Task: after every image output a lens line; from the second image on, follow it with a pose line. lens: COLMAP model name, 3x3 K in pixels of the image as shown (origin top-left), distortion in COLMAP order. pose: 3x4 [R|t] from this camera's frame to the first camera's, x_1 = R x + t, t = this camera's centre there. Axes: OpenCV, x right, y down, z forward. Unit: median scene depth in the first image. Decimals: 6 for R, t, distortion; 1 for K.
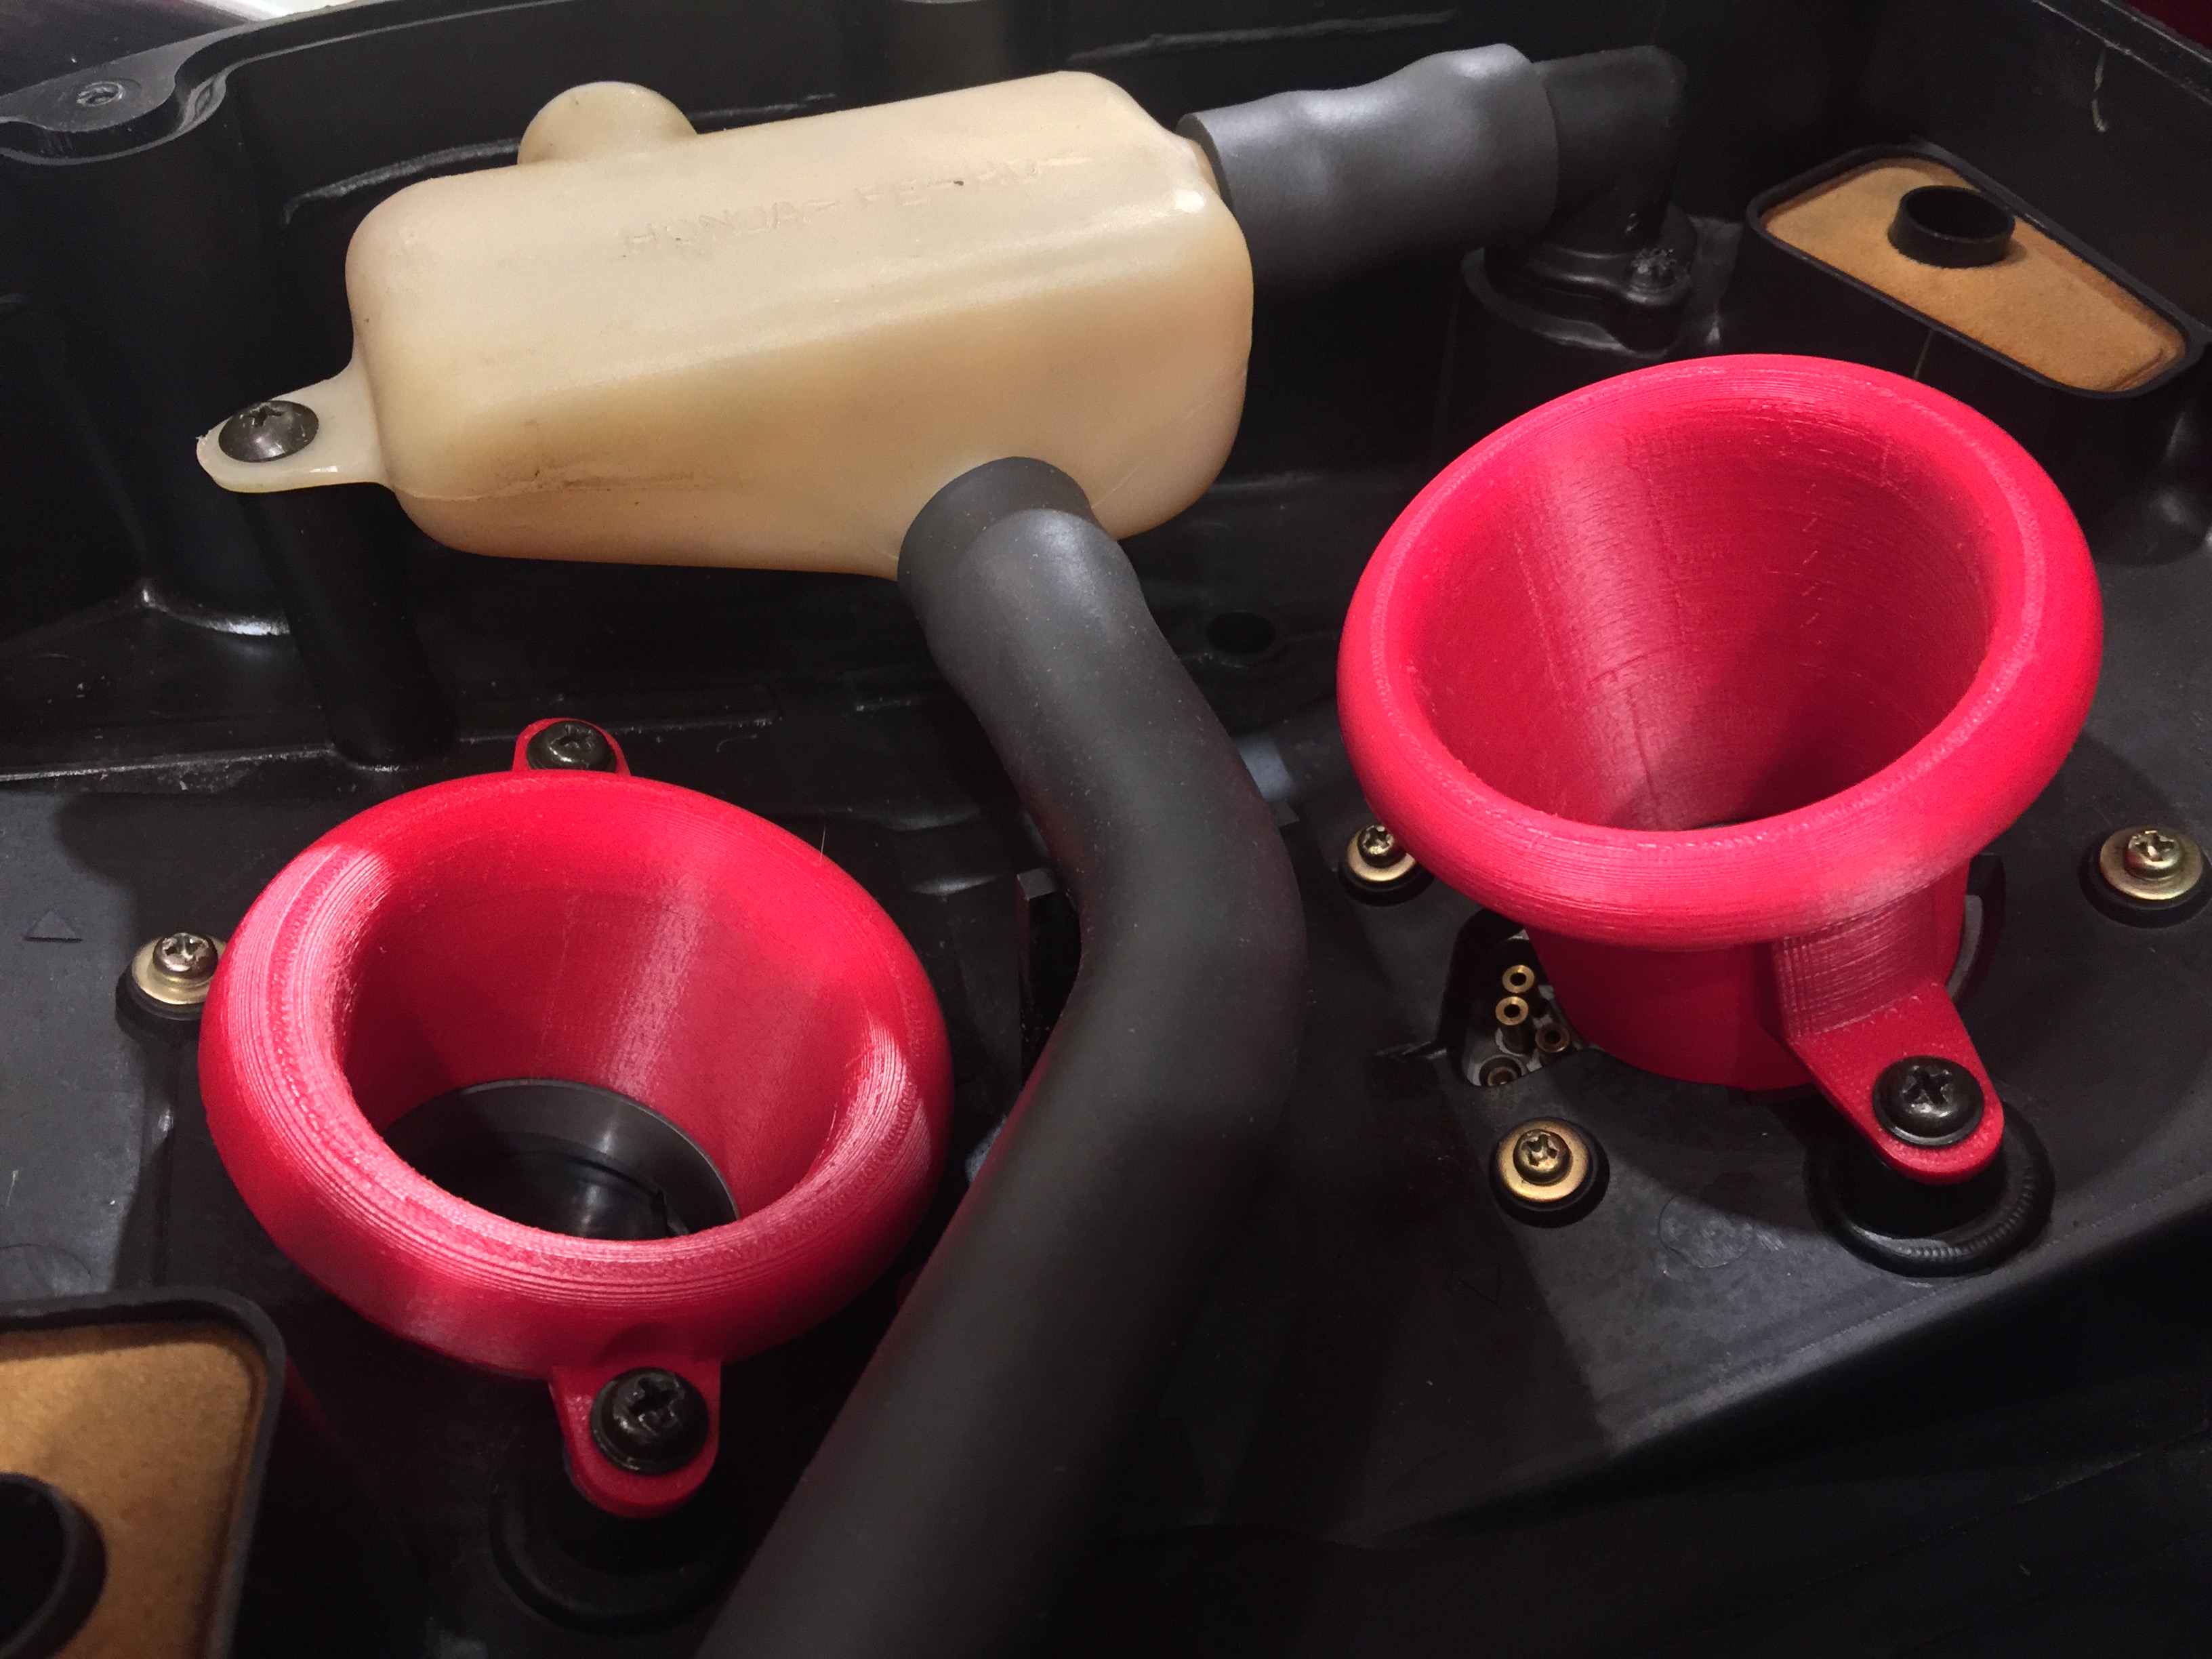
lens RADIAL K [[1933.3, 0, 1106.0], [0, 1933.3, 829.5], [0, 0, 1]] dist [0.063642, -0.144922]
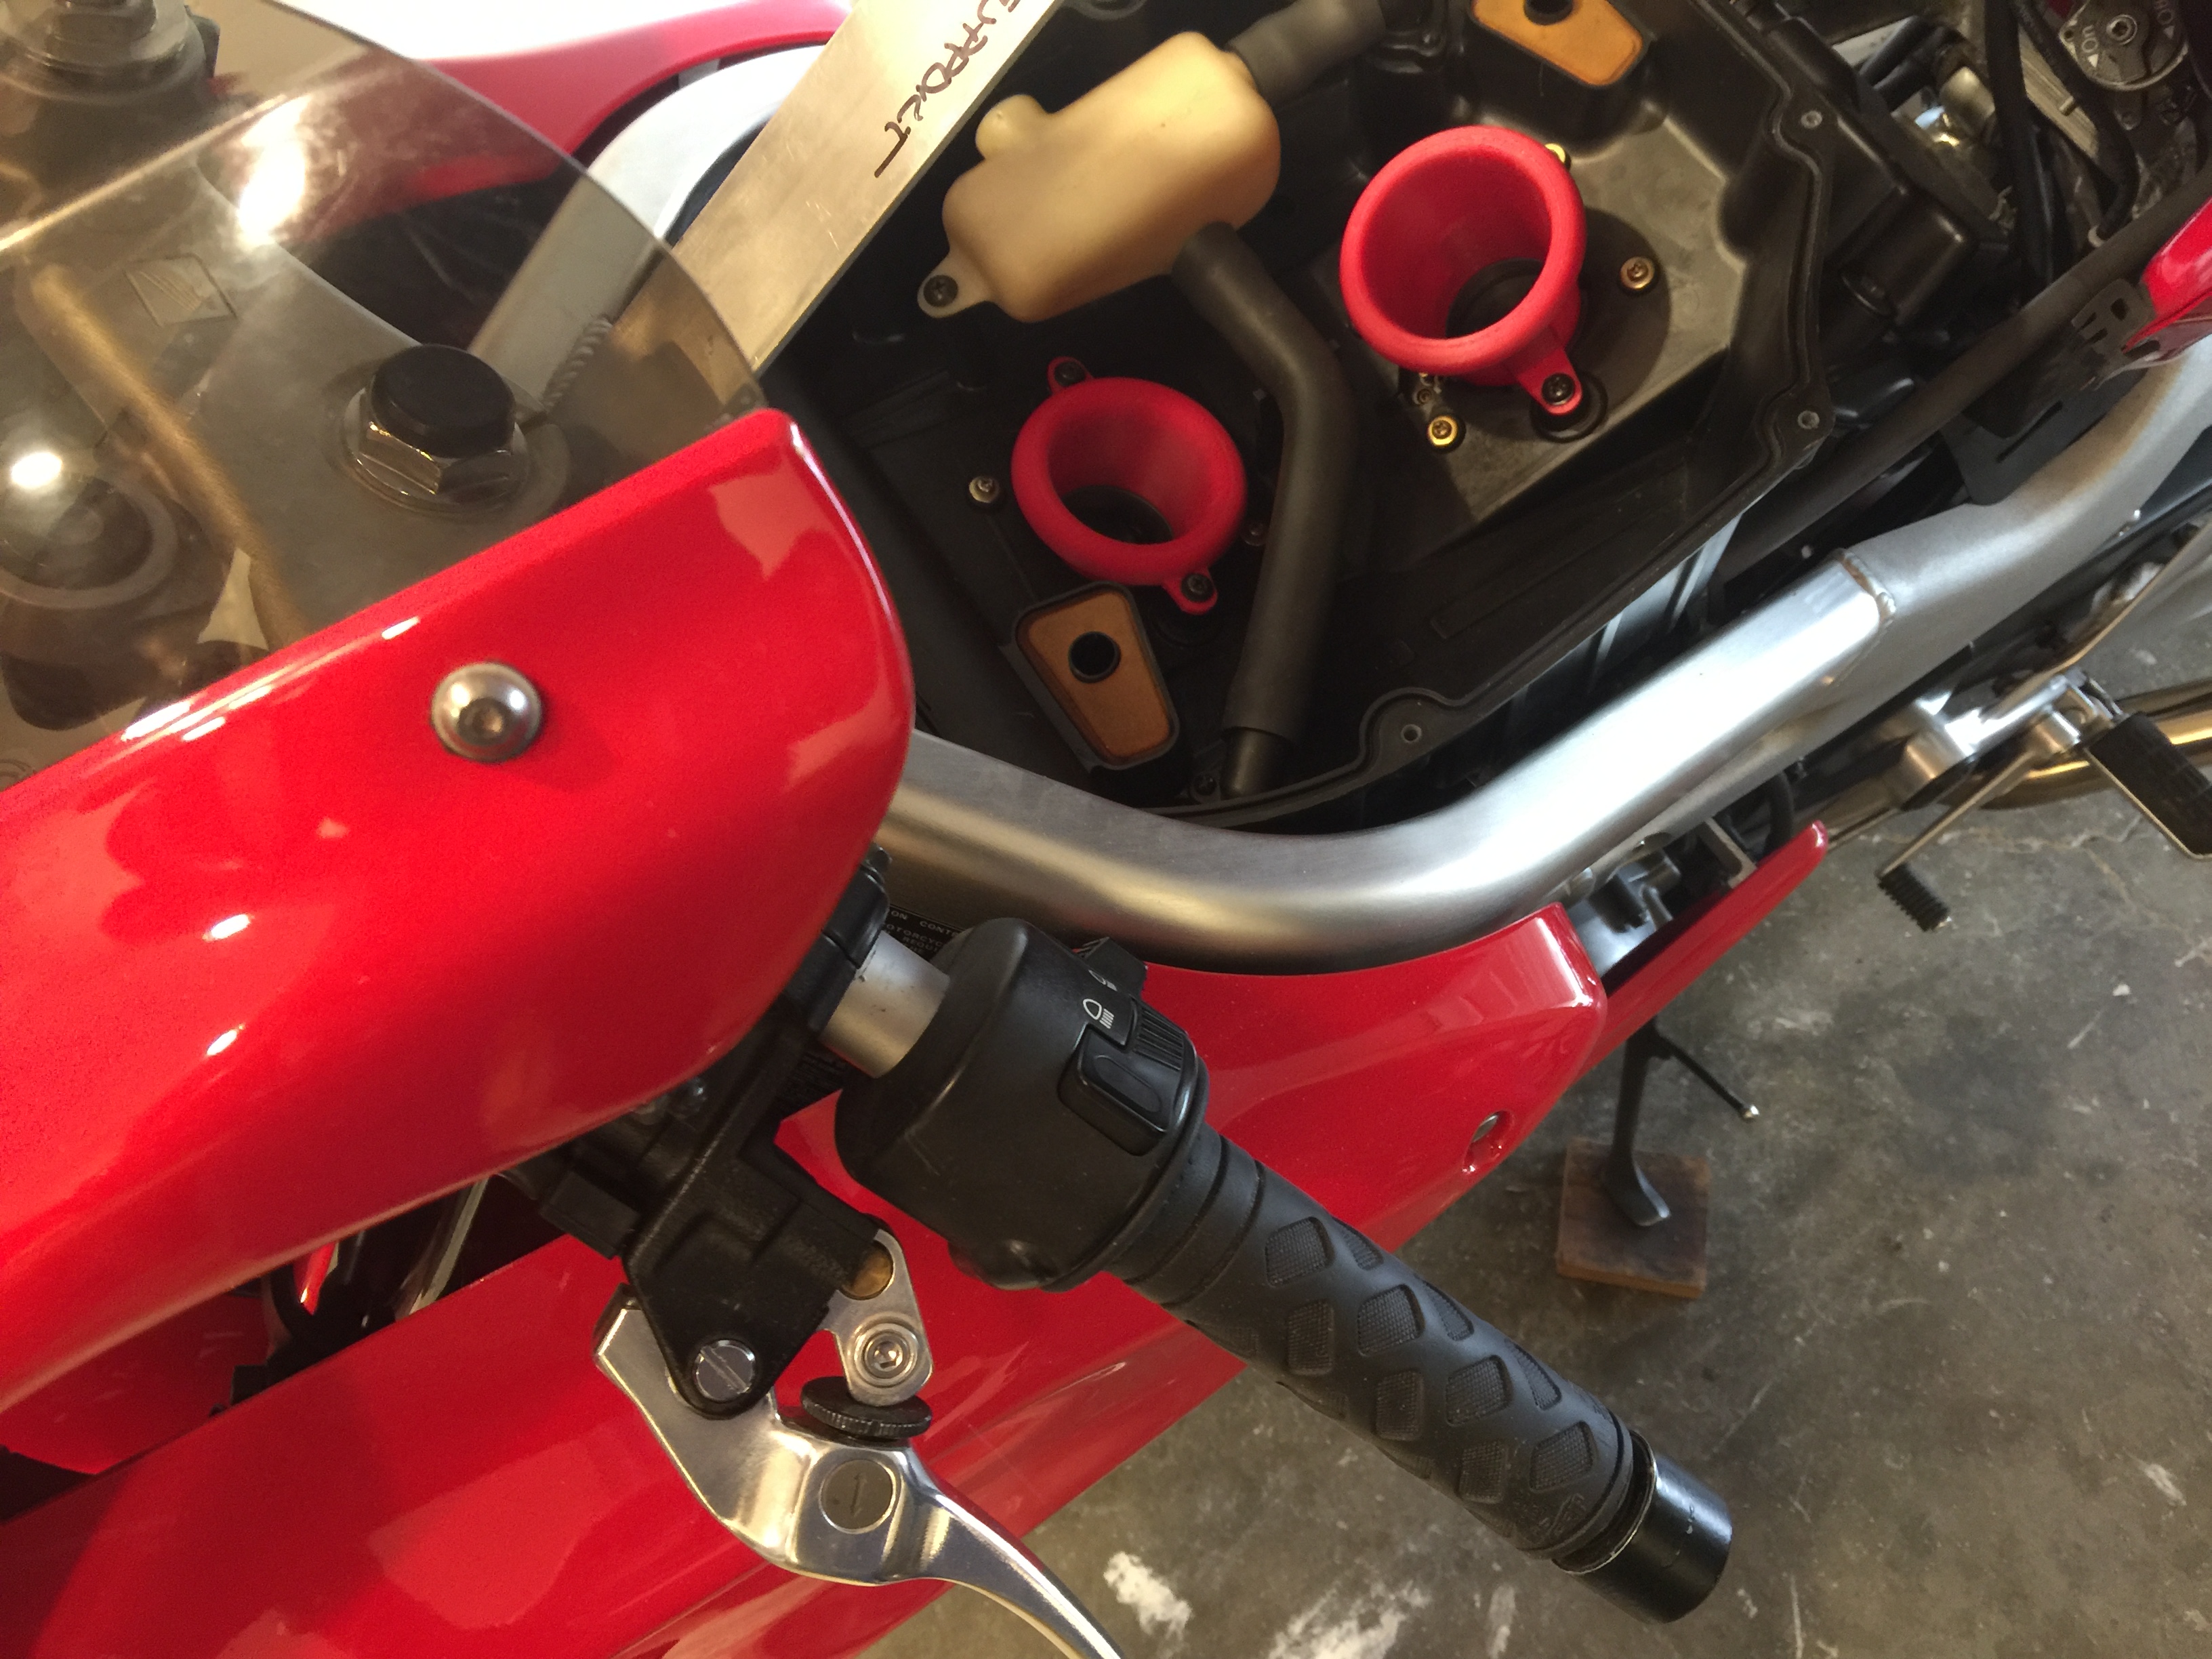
lens RADIAL K [[1933.3, 0, 1106.0], [0, 1933.3, 829.5], [0, 0, 1]] dist [0.063642, -0.144922]
pose [[0.969256, -0.238865, -0.059054, -0.229238], [0.240737, 0.870955, 0.428349, -0.667829], [-0.050884, -0.429396, 0.901682, -1.823083]]
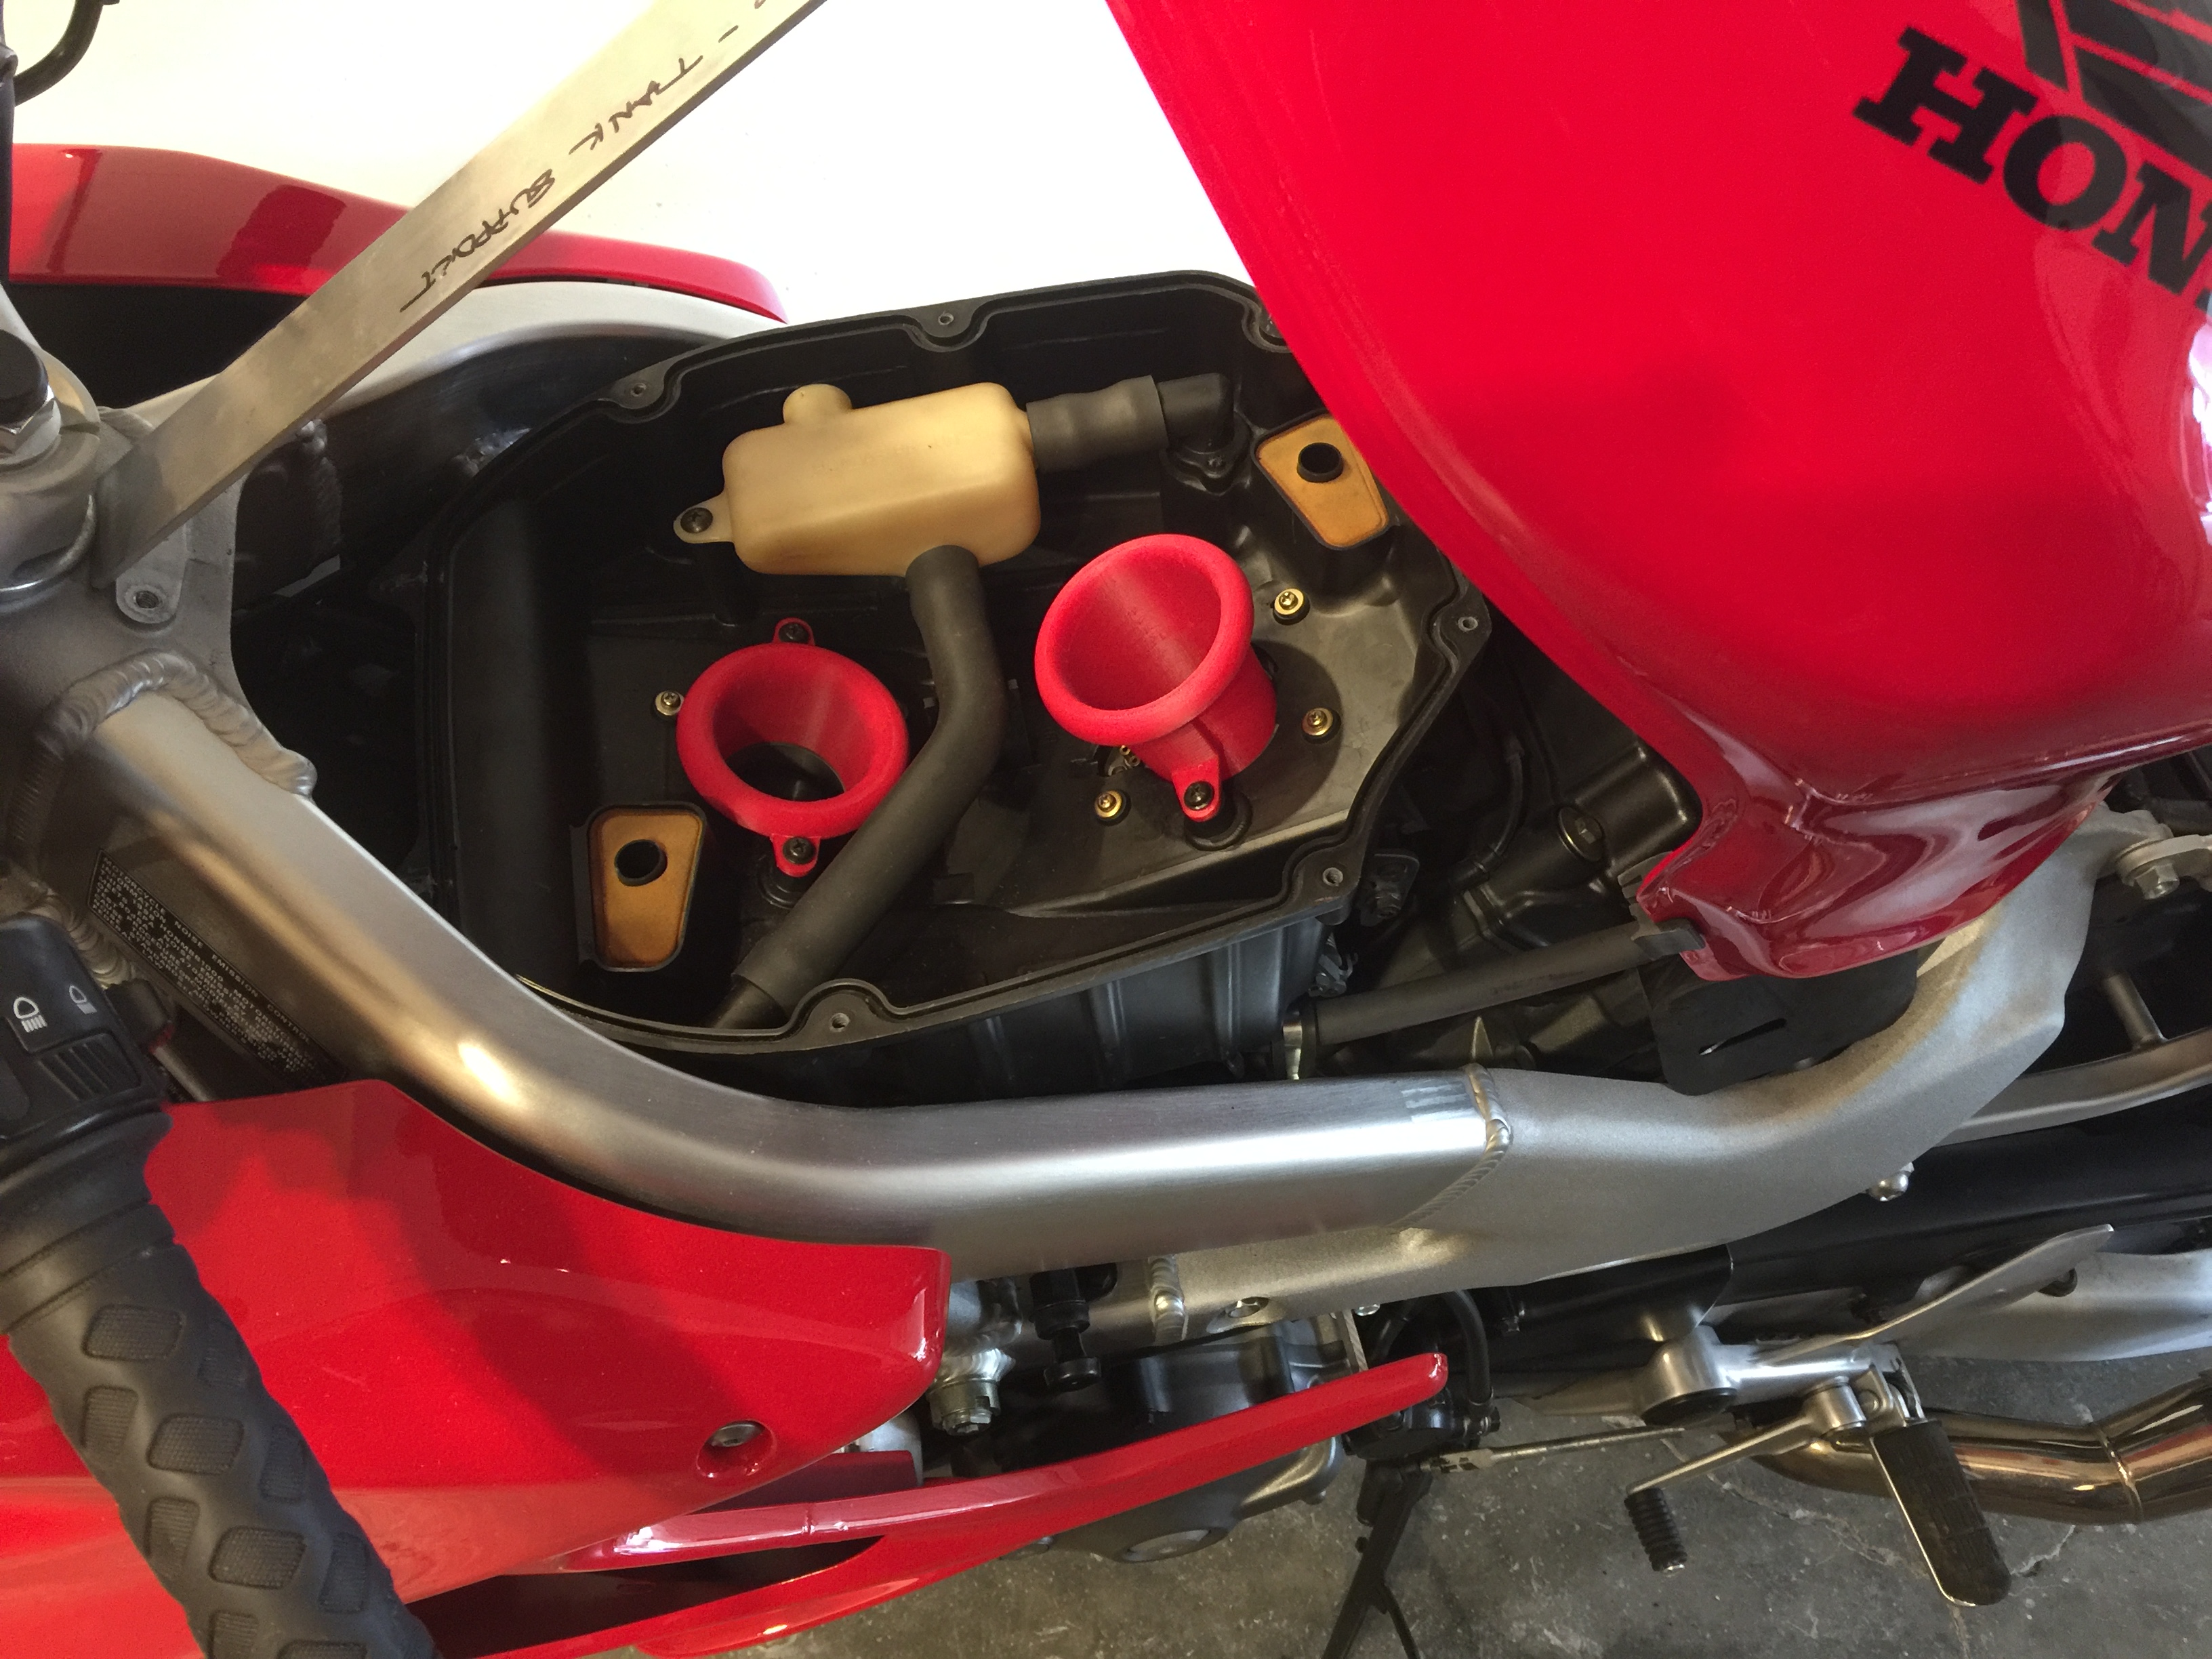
lens RADIAL K [[1933.3, 0, 1106.0], [0, 1933.3, 829.5], [0, 0, 1]] dist [0.063642, -0.144922]
pose [[0.982883, 0.096334, -0.157037, 0.695274], [-0.060684, 0.974116, 0.217752, -0.432479], [0.173950, -0.204495, 0.963288, -1.843853]]
